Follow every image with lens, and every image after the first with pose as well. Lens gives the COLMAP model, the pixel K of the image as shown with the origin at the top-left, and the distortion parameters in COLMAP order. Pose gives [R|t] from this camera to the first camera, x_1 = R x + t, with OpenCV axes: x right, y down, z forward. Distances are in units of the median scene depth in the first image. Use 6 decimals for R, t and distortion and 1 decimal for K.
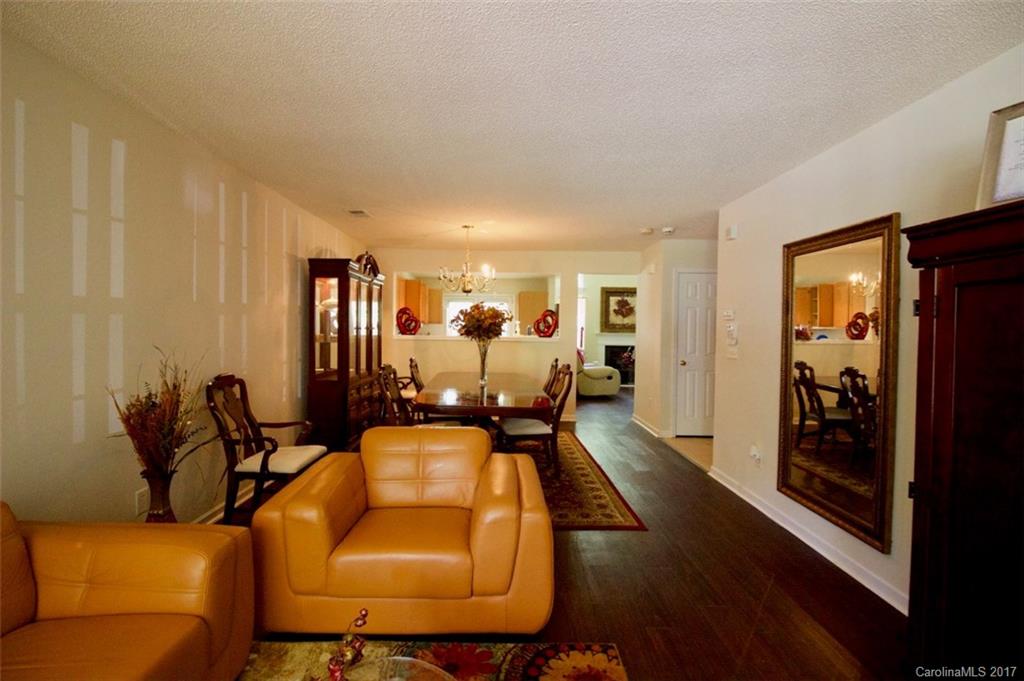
lens RADIAL K [[475.8, 0, 507.9], [0, 475.8, 338.6], [0, 0, 1]] dist [-0.006670, -0.001564]
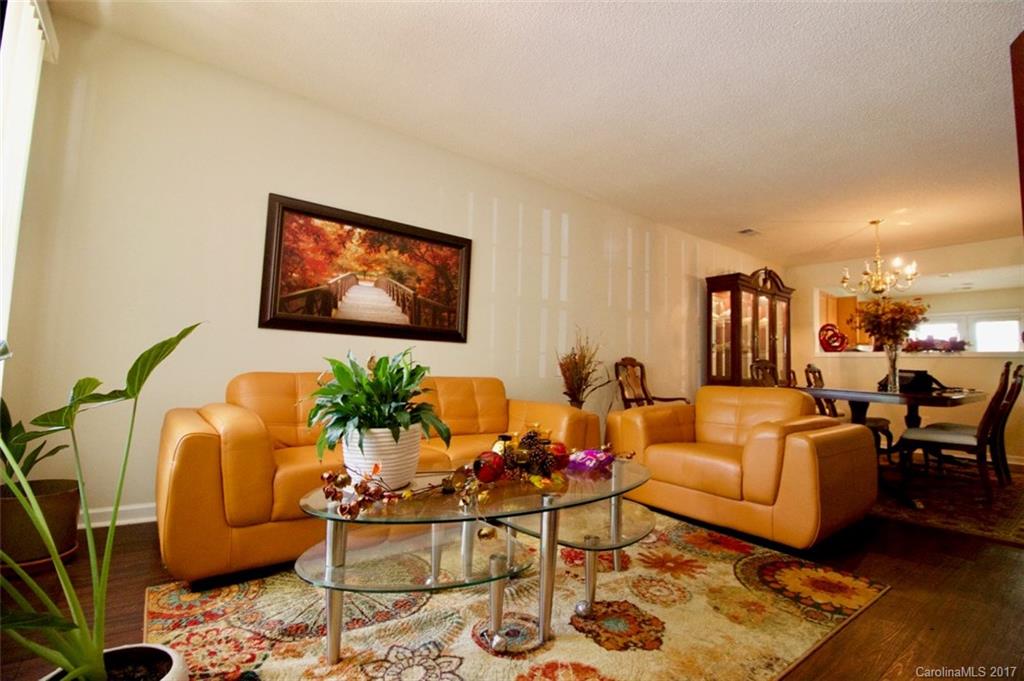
lens RADIAL K [[475.8, 0, 511.0], [0, 475.8, 338.8], [0, 0, 1]] dist [-0.006670, -0.001564]
pose [[0.597829, -0.045565, -0.800328, 0.310302], [-0.042762, 0.995149, -0.088600, 0.145163], [0.800482, 0.087191, 0.592980, -0.130481]]
